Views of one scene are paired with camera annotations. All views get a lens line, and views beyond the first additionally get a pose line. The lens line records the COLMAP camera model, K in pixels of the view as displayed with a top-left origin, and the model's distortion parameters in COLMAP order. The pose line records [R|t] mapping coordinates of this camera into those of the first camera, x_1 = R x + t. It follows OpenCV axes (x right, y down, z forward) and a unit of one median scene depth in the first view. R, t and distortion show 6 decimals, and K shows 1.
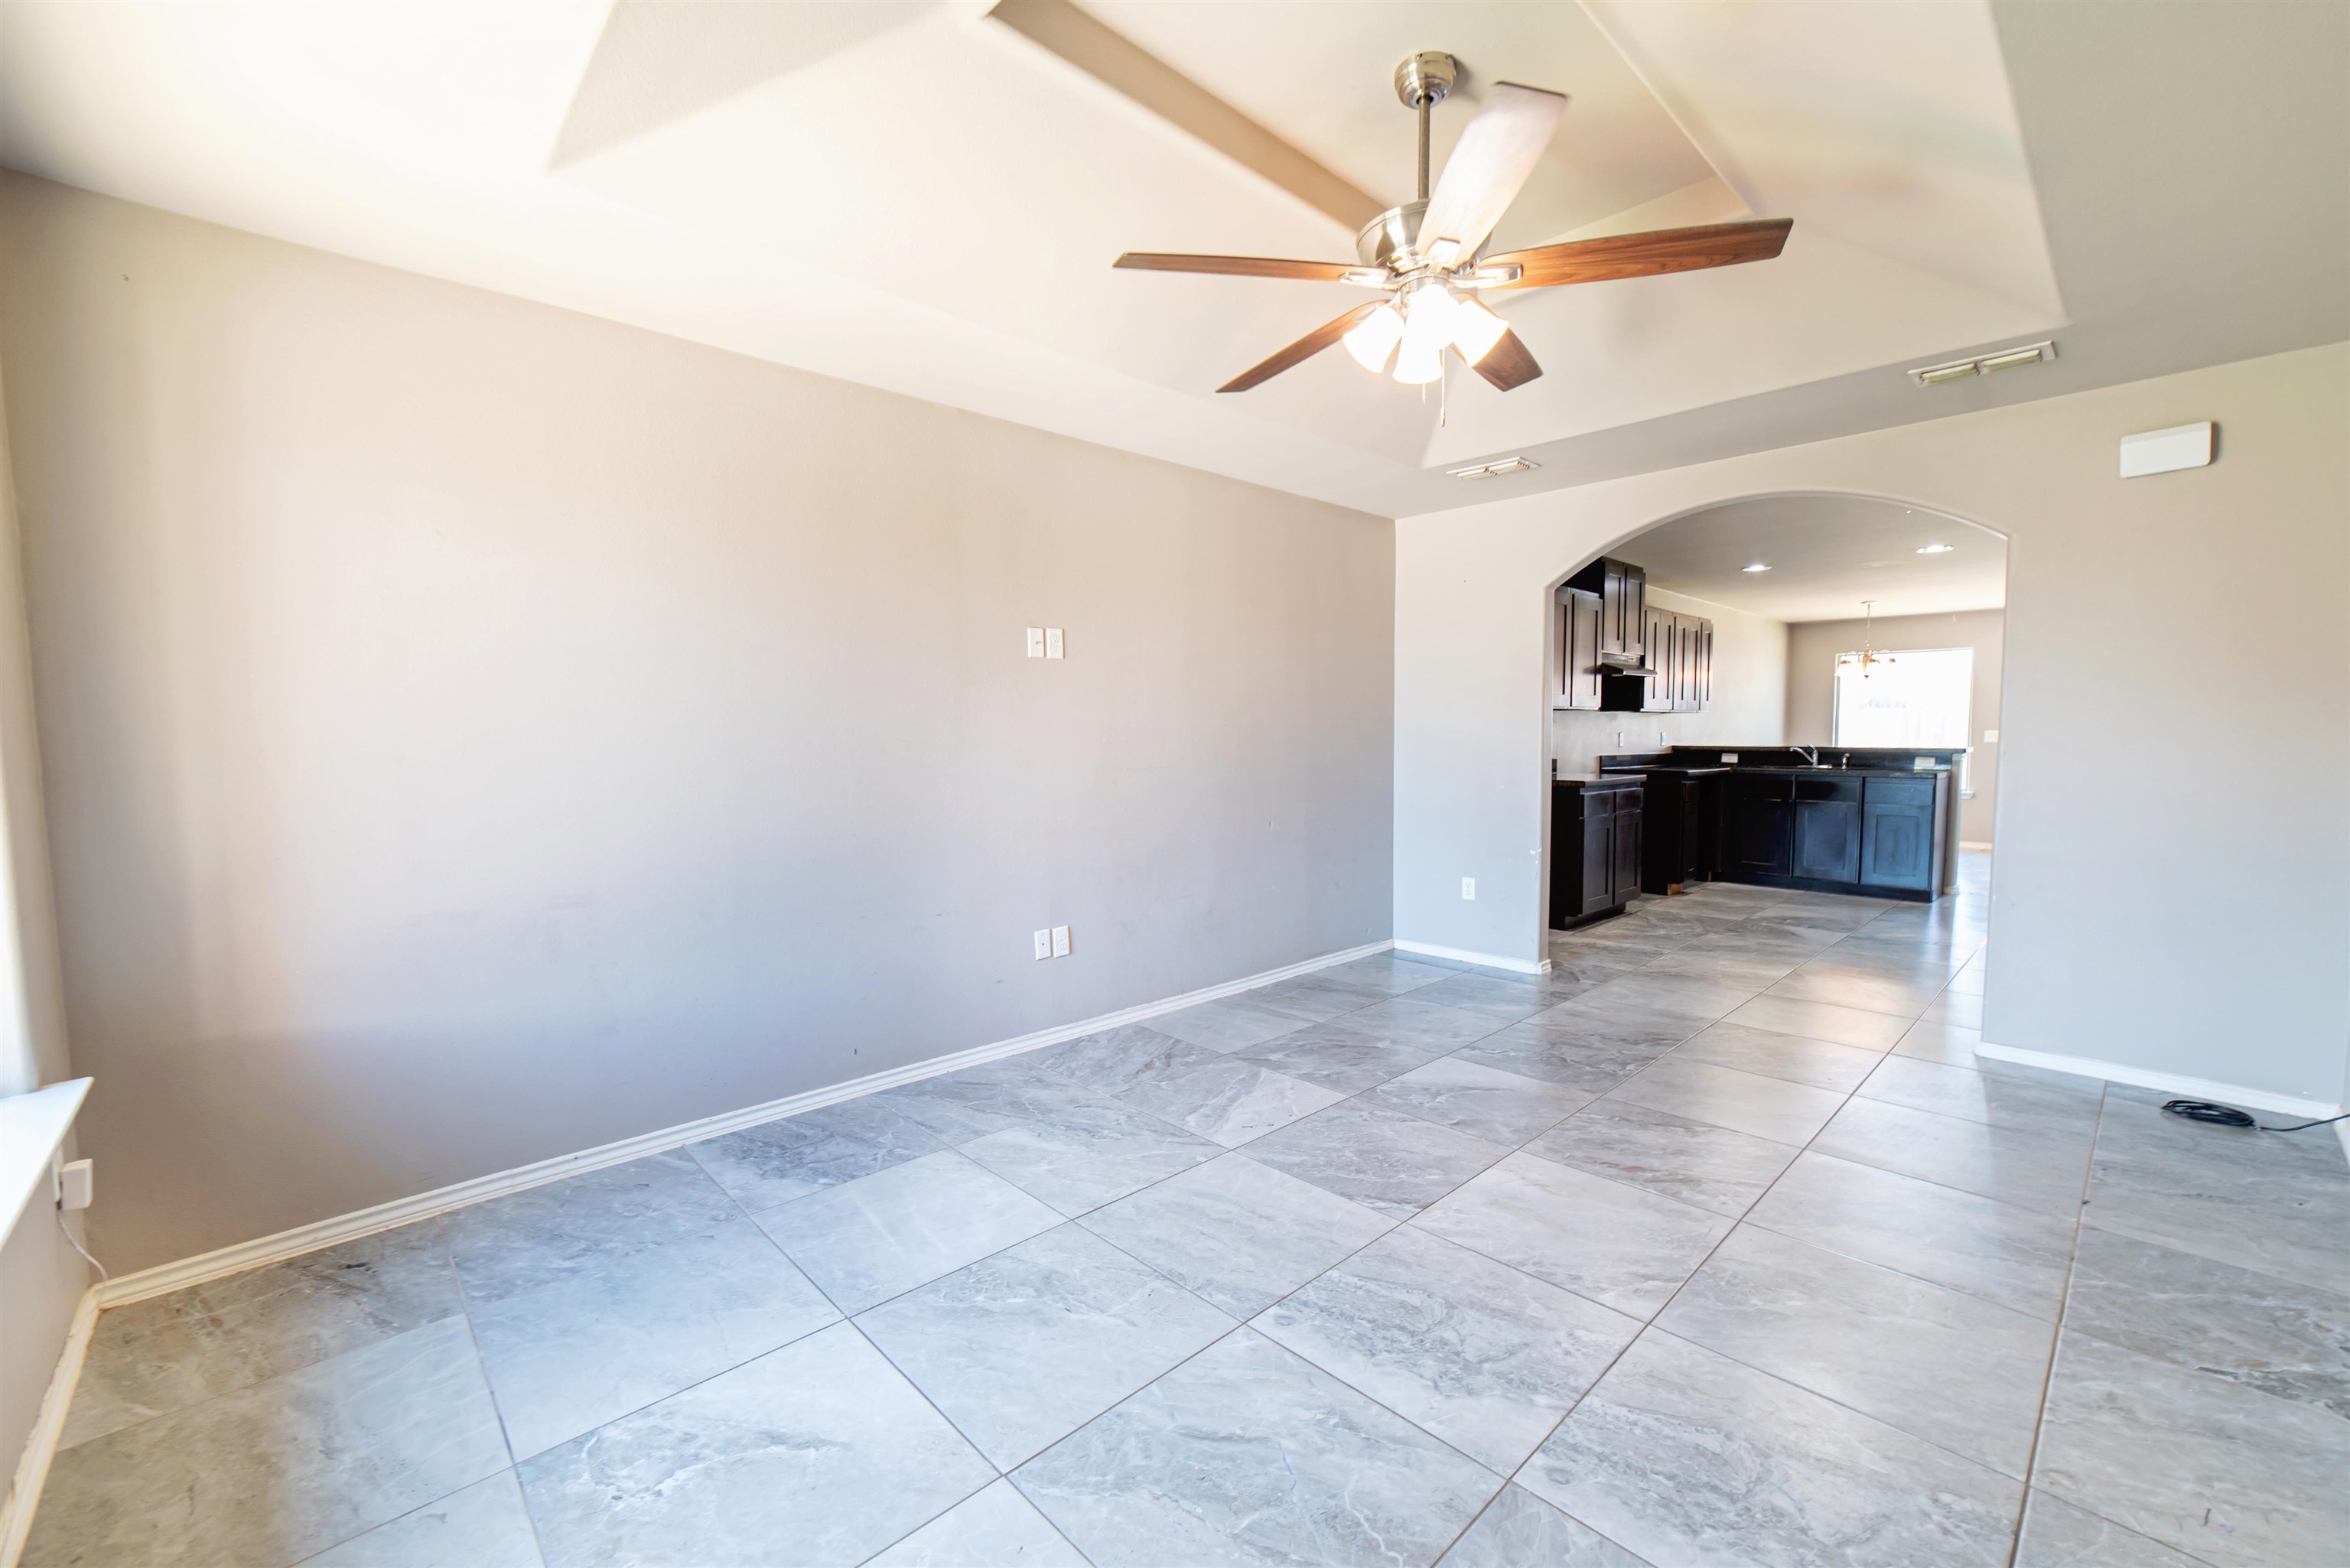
lens RADIAL K [[958.8, 0, 1175.0], [0, 958.8, 784.0], [0, 0, 1]] dist [-0.022257, 0.009348]
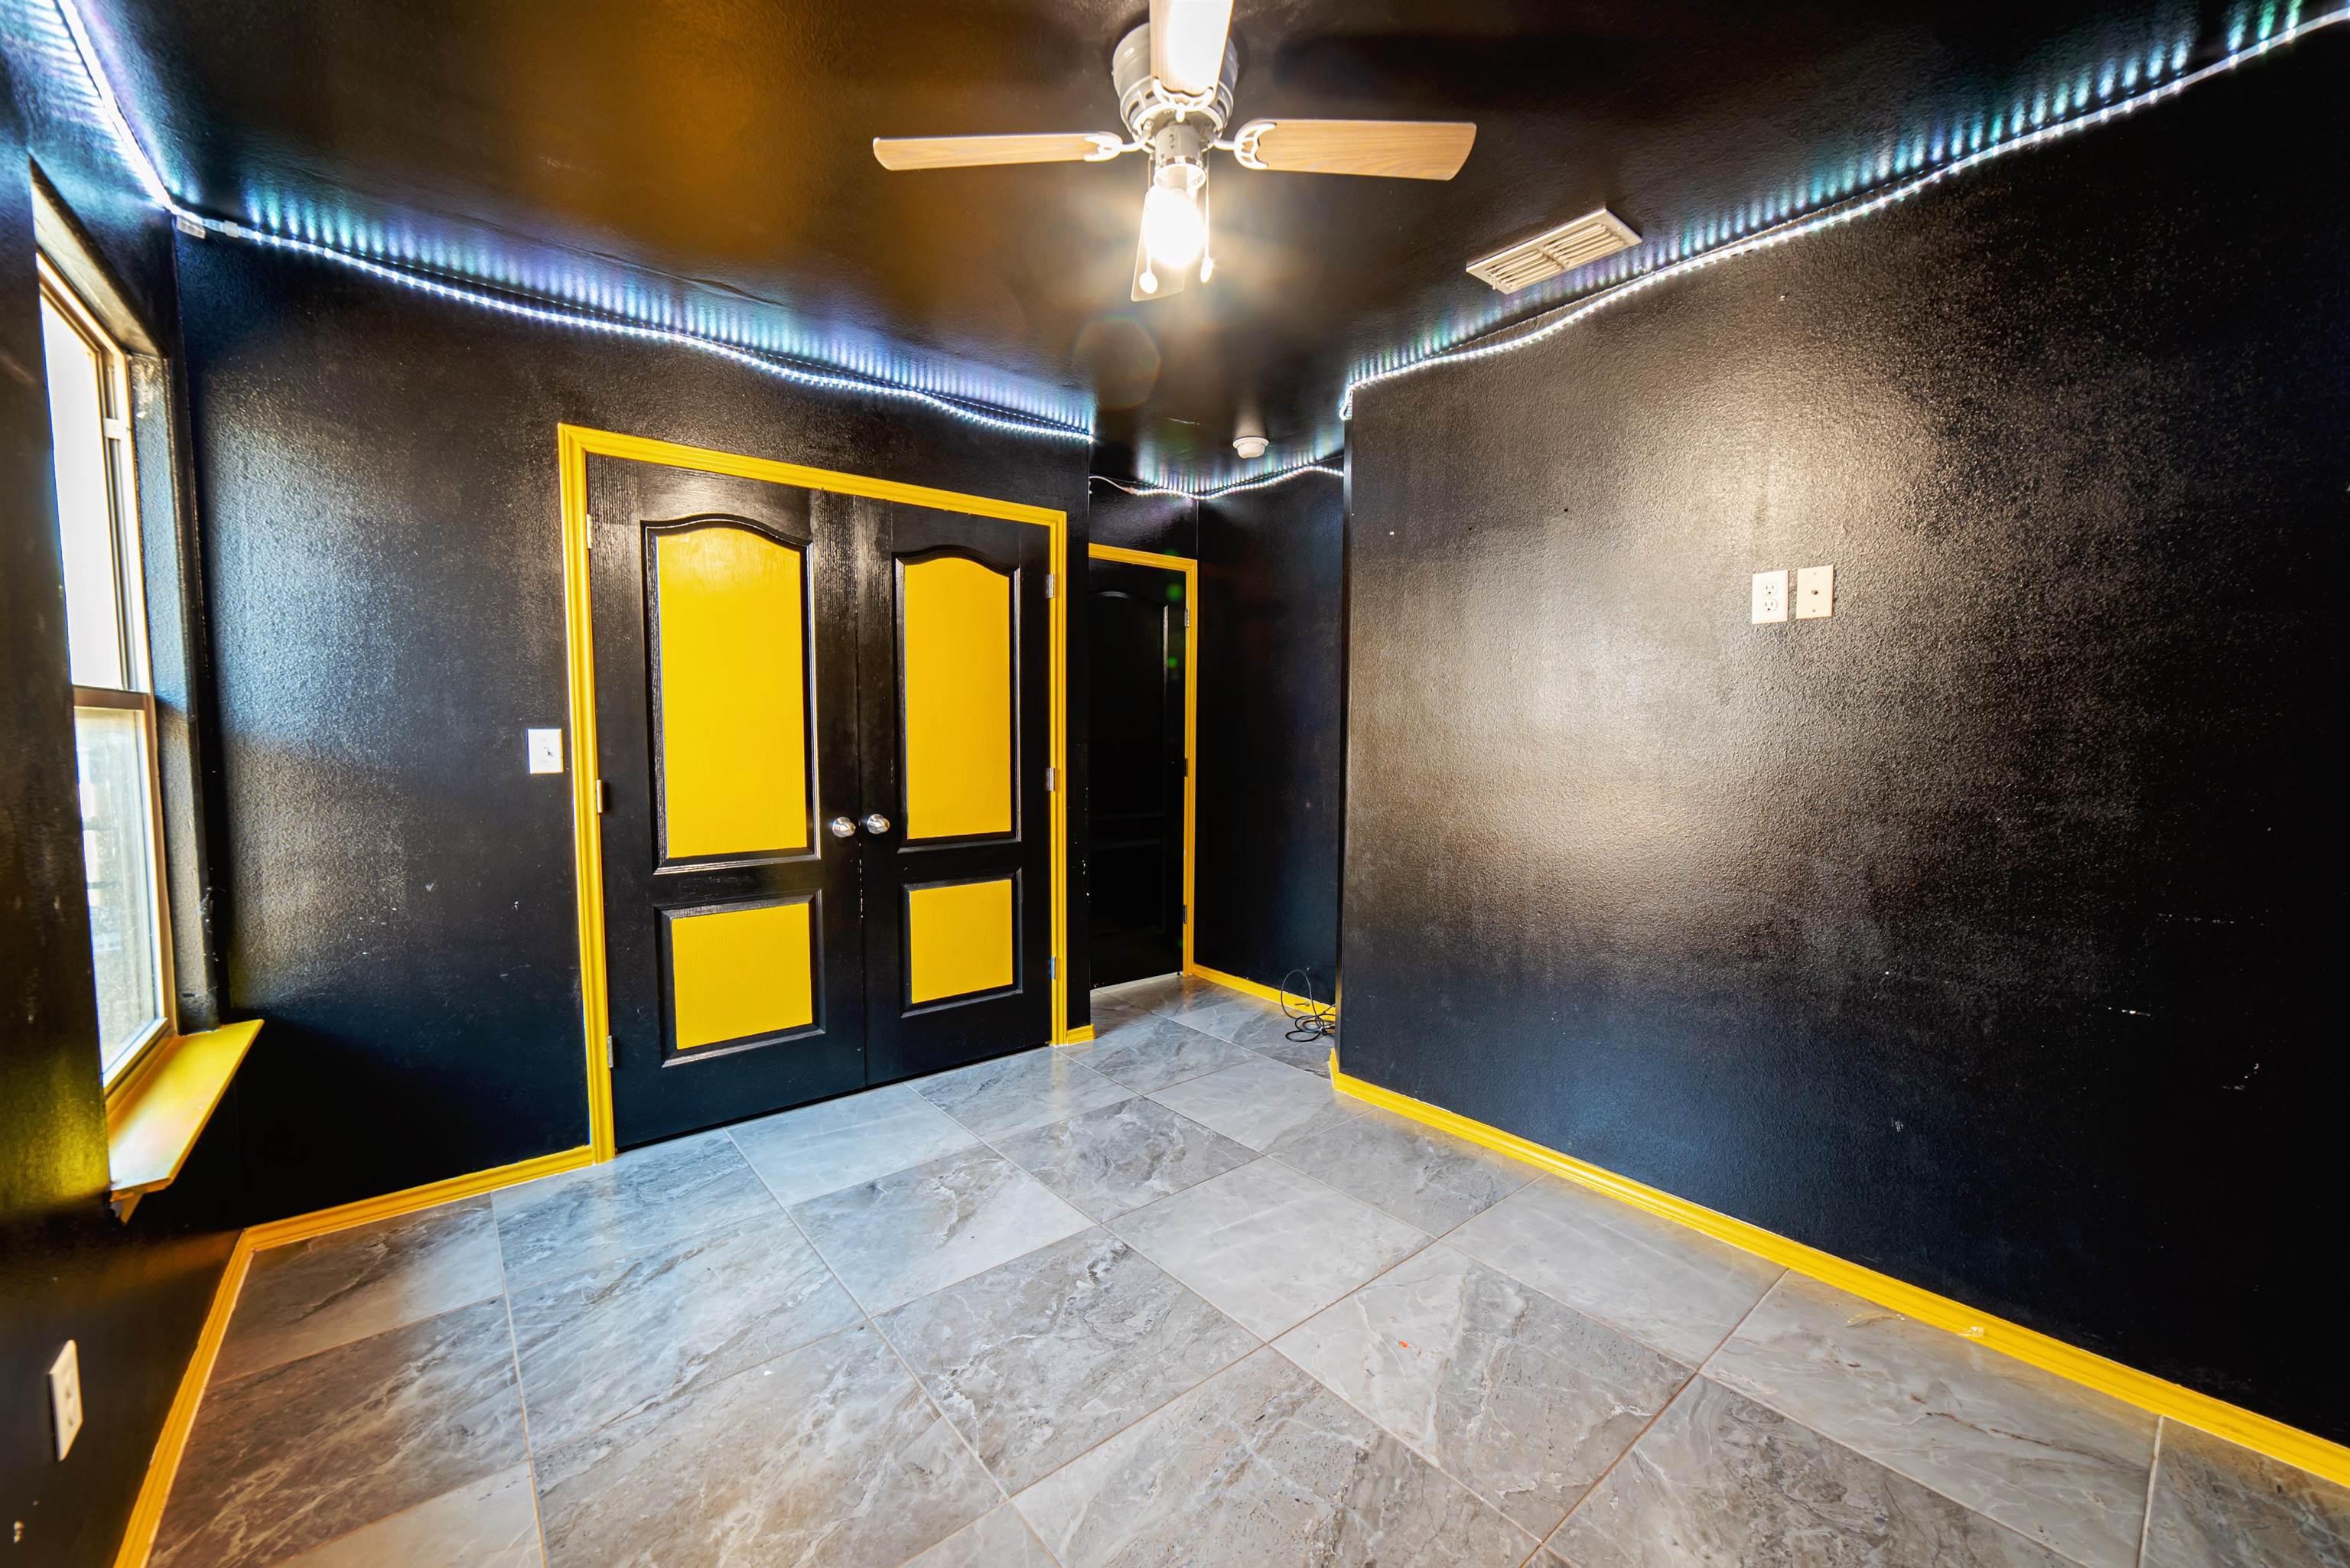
lens RADIAL K [[902.1, 0, 1175.0], [0, 902.1, 784.0], [0, 0, 1]] dist [-0.021611, 0.008622]
pose [[-0.064396, 0.058130, -0.996230, 1.201565], [-0.050959, 0.996808, 0.061458, -0.085972], [0.996622, 0.054725, -0.061228, 1.459856]]
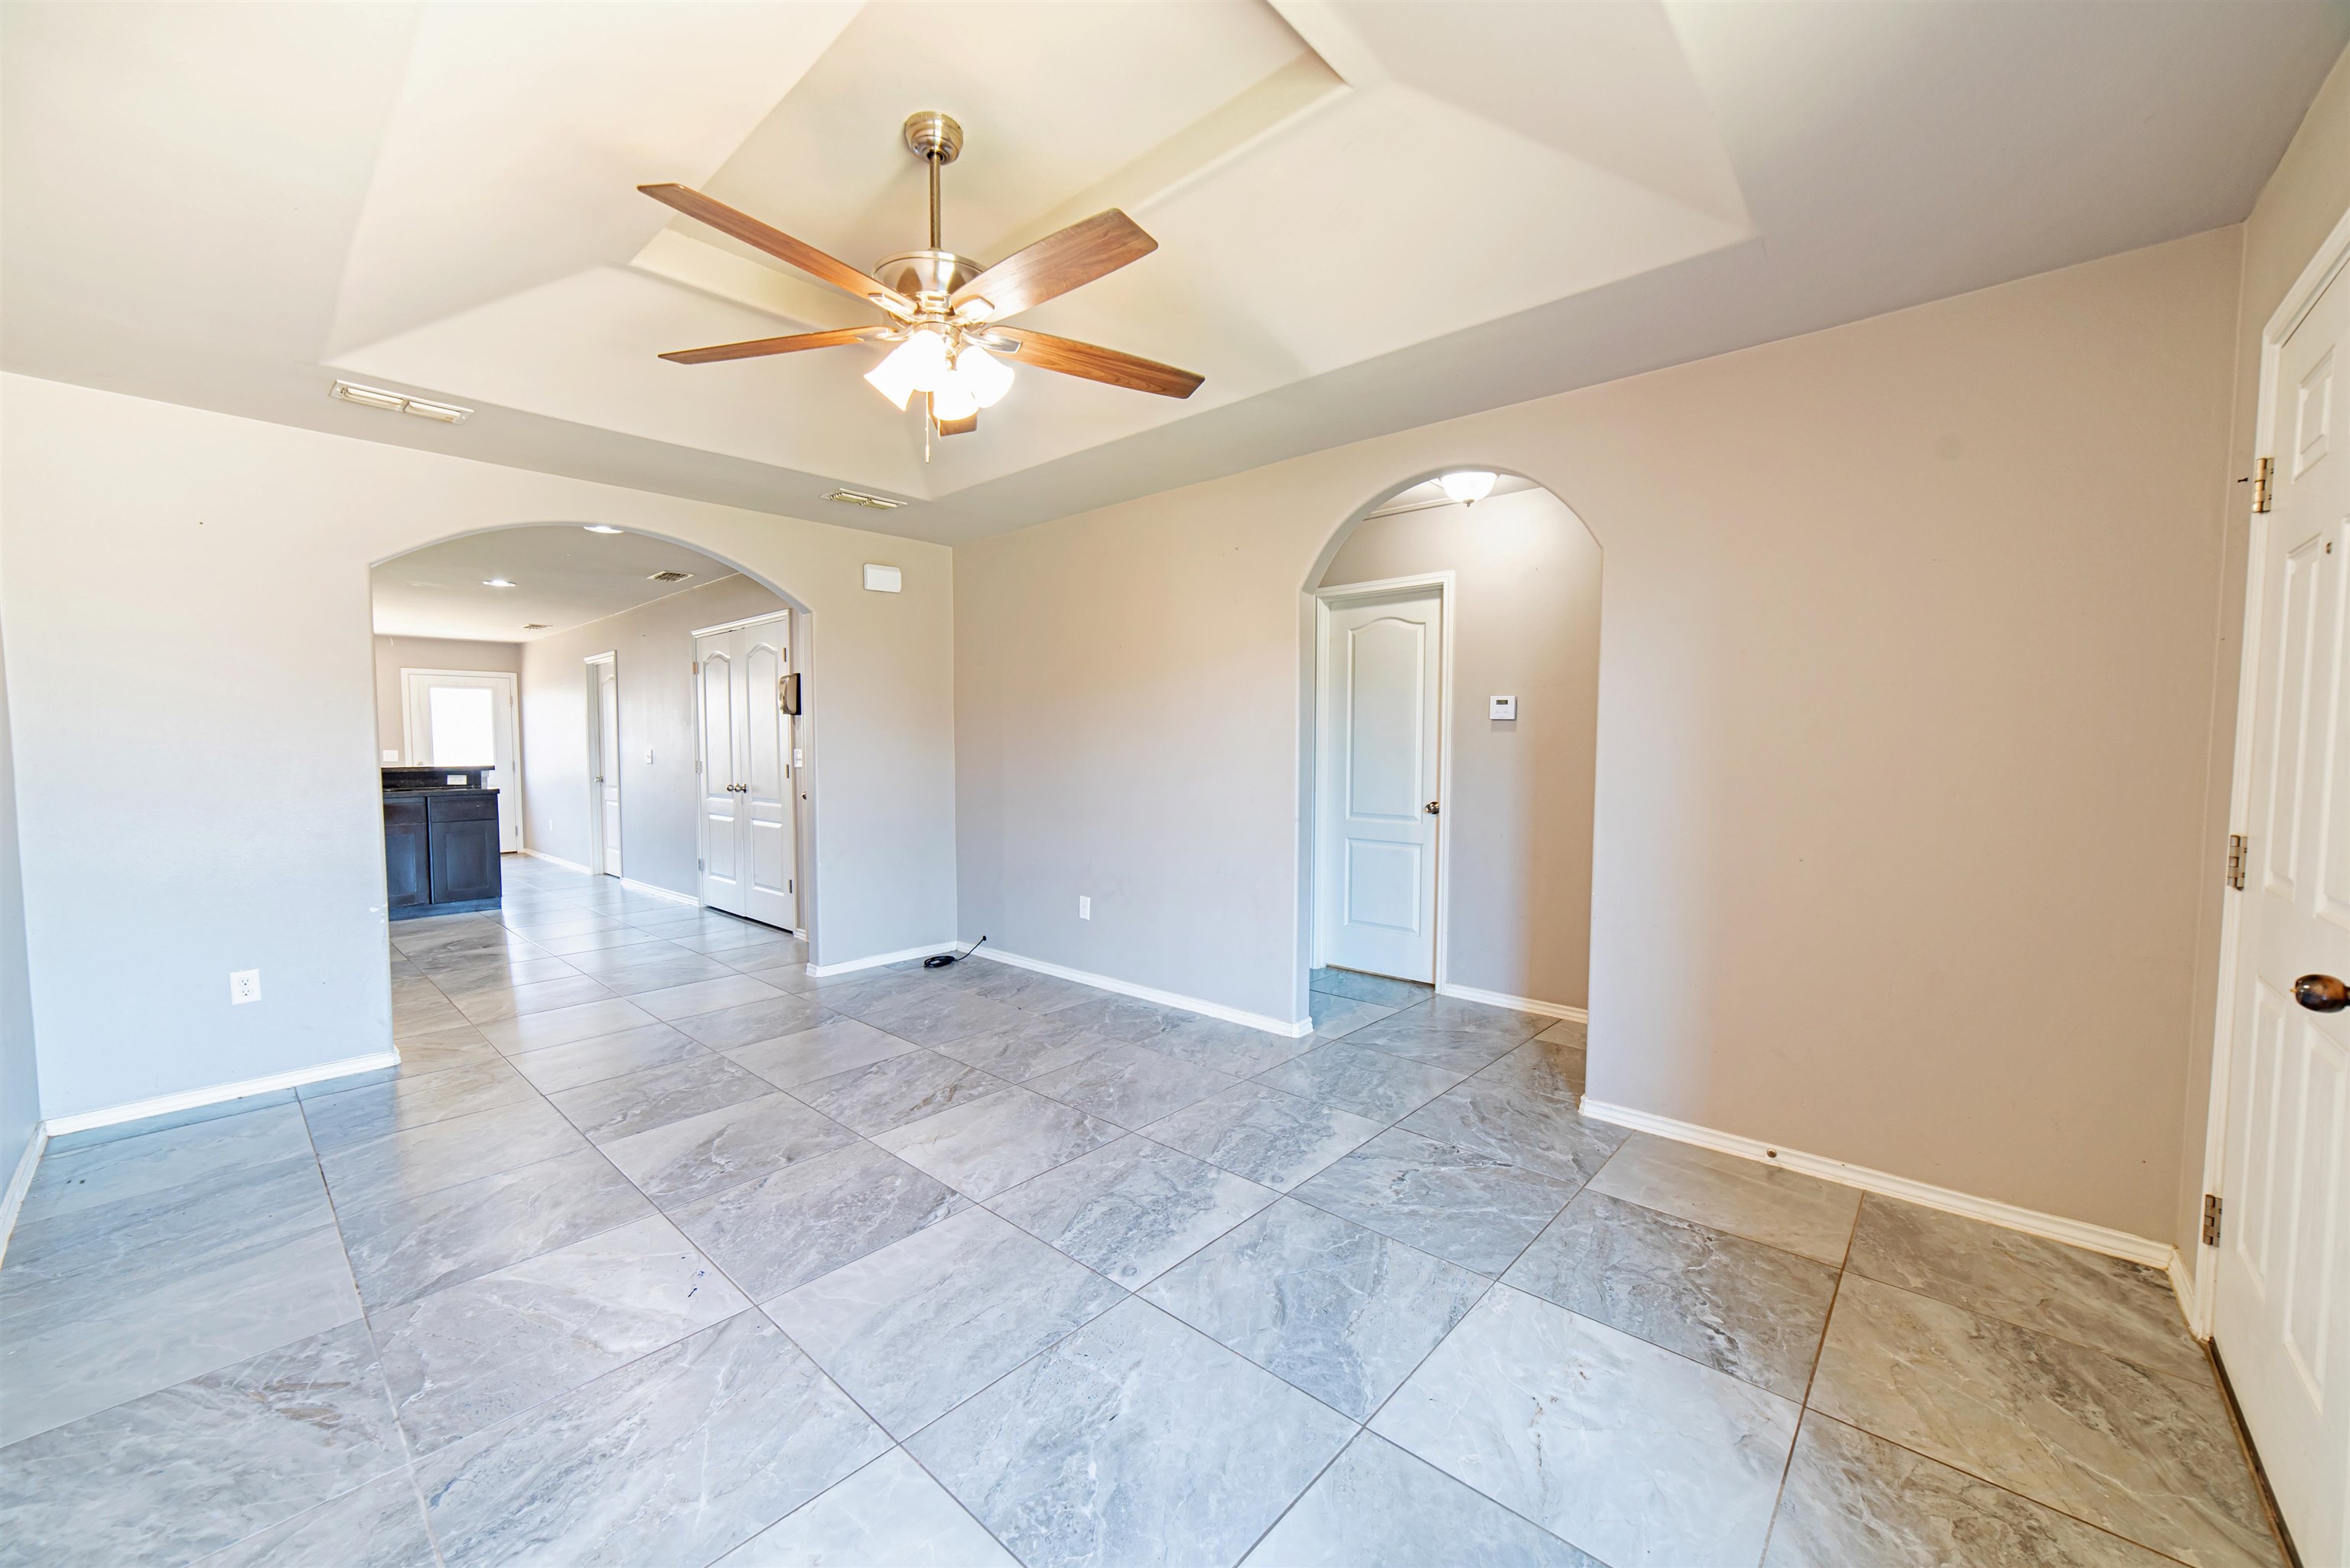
lens RADIAL K [[902.1, 0, 1175.0], [0, 902.1, 784.0], [0, 0, 1]] dist [-0.021611, 0.008622]
pose [[-0.077774, -0.040683, 0.996141, -0.684772], [0.060702, 0.997120, 0.045462, -0.039839], [-0.995121, 0.064004, -0.075080, 0.737947]]
